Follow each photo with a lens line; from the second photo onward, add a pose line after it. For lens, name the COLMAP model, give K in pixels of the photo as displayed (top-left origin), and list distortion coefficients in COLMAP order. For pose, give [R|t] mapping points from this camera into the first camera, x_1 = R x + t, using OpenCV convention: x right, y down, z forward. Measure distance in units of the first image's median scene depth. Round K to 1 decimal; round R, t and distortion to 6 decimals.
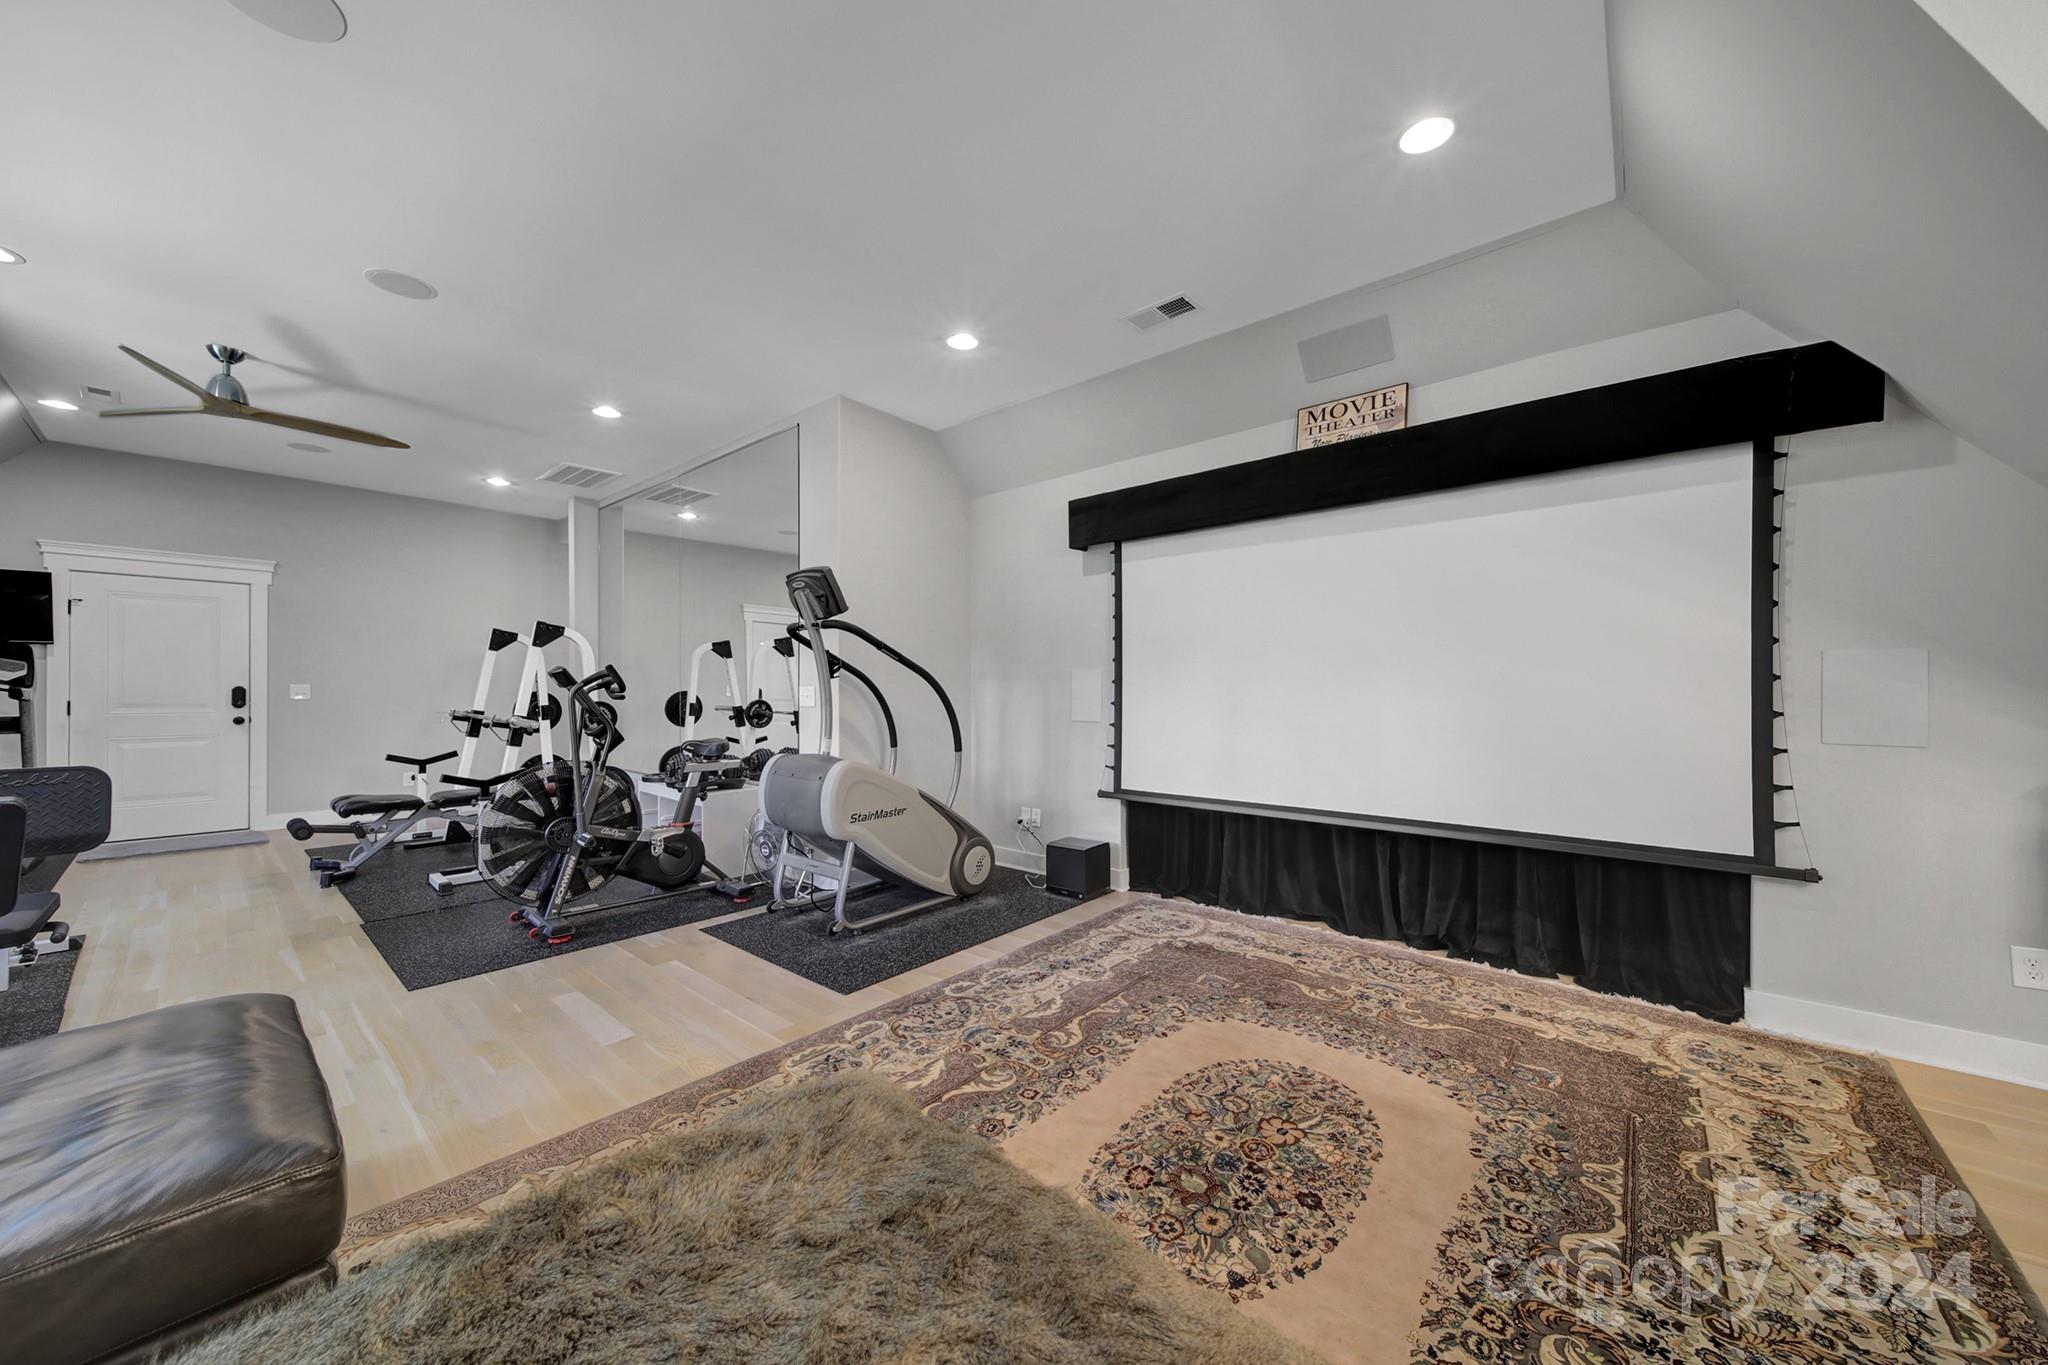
lens RADIAL K [[722.5, 0, 1021.2], [0, 722.5, 689.0], [0, 0, 1]] dist [-0.000383, -0.000591]
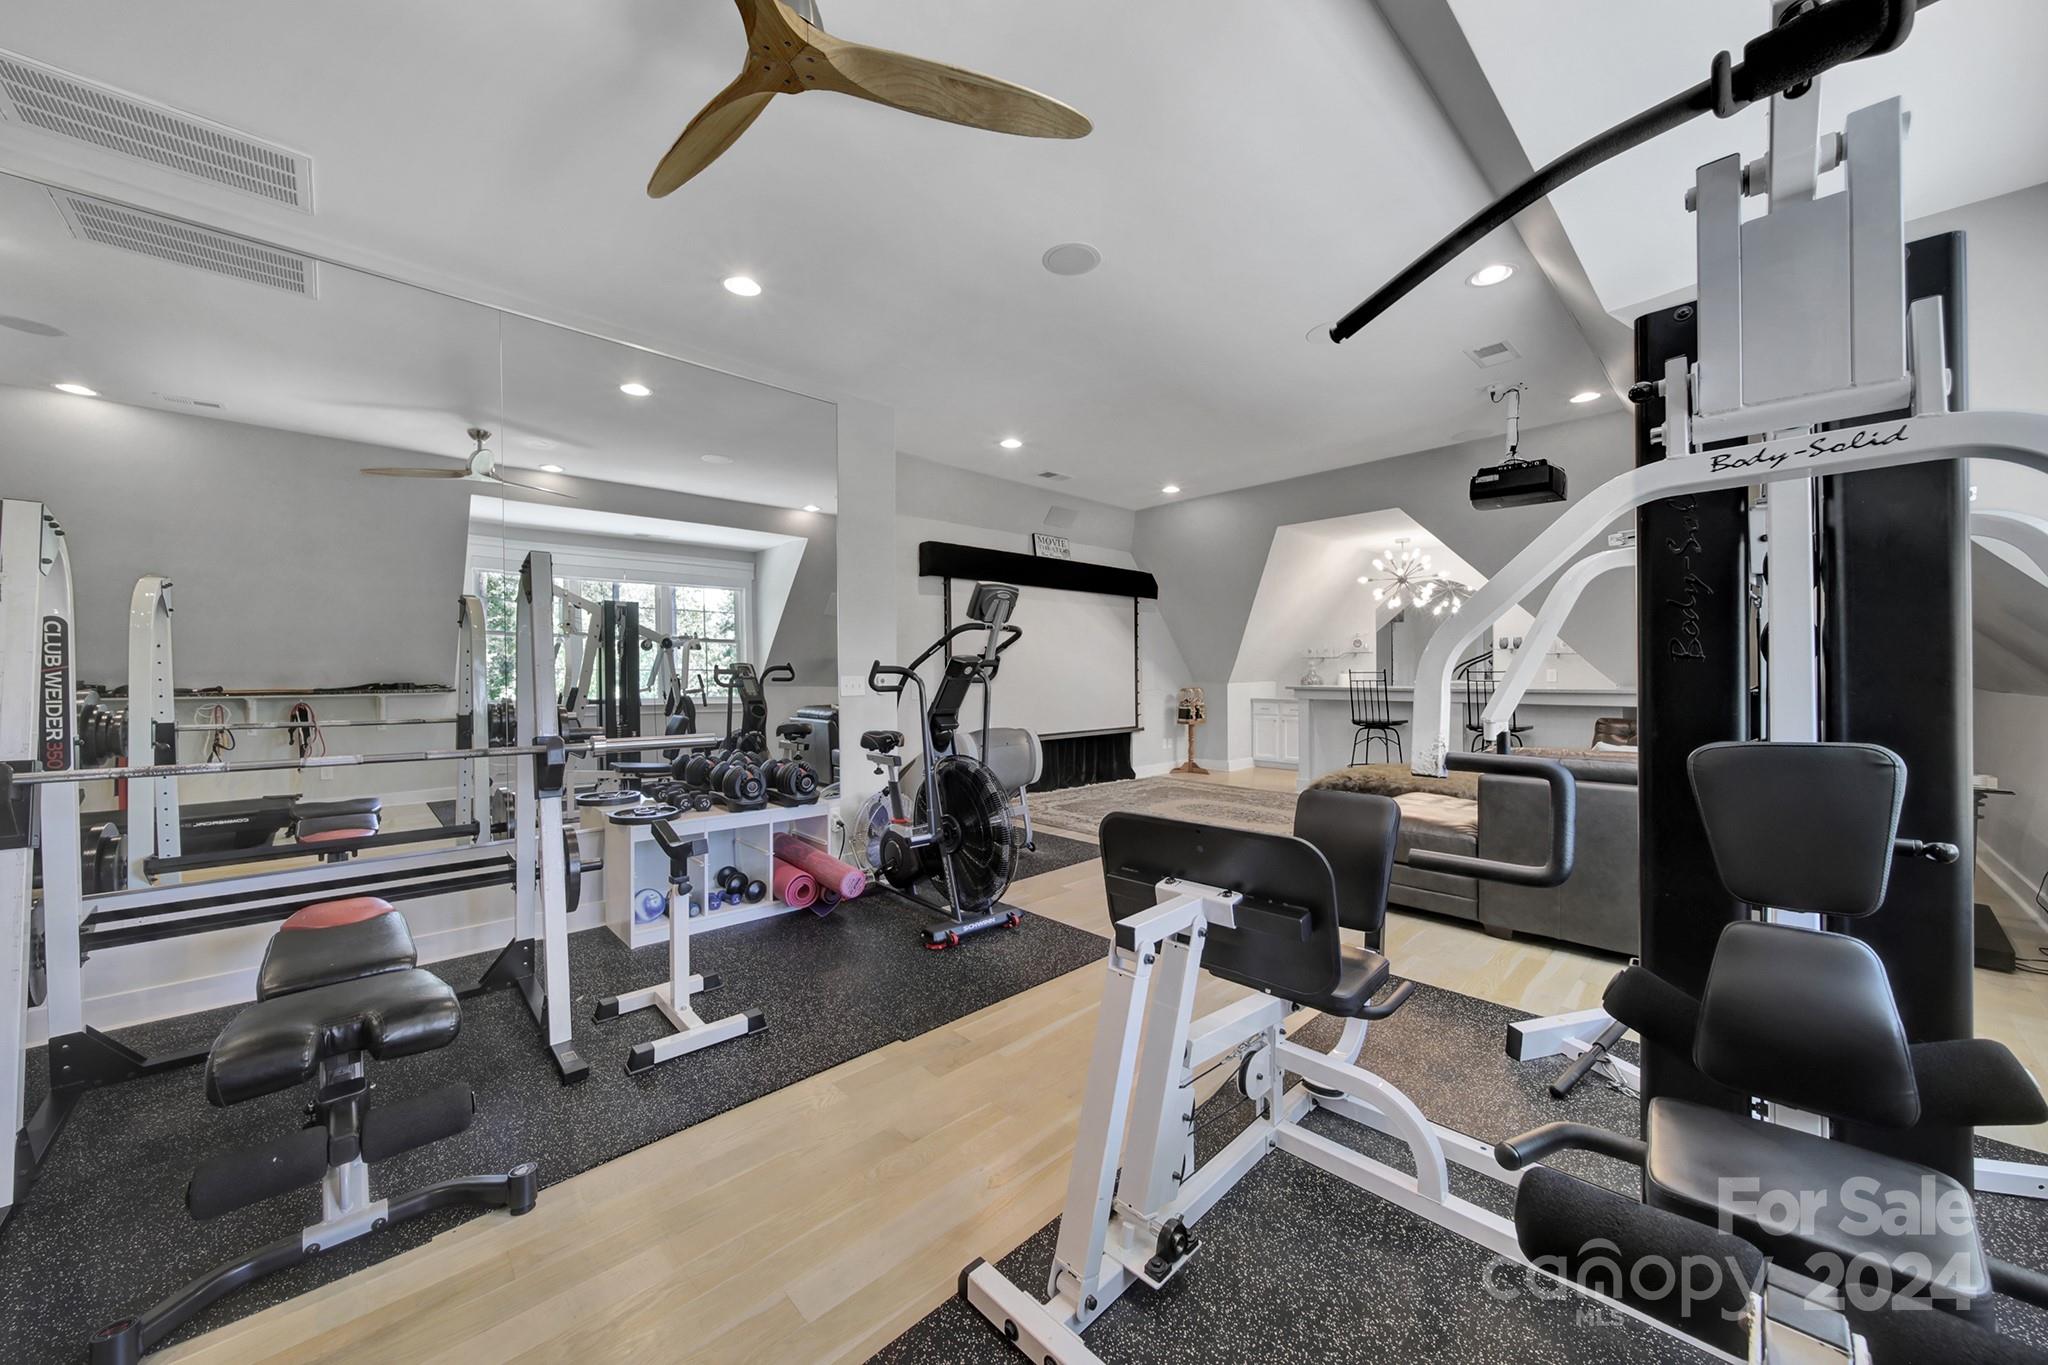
lens RADIAL K [[722.5, 0, 1024.7], [0, 722.5, 672.9], [0, 0, 1]] dist [-0.000383, -0.000591]
pose [[0.096667, -0.004329, 0.995307, -2.226799], [0.002829, 0.999988, 0.004075, -0.017936], [-0.995313, 0.002422, 0.096678, 1.172966]]
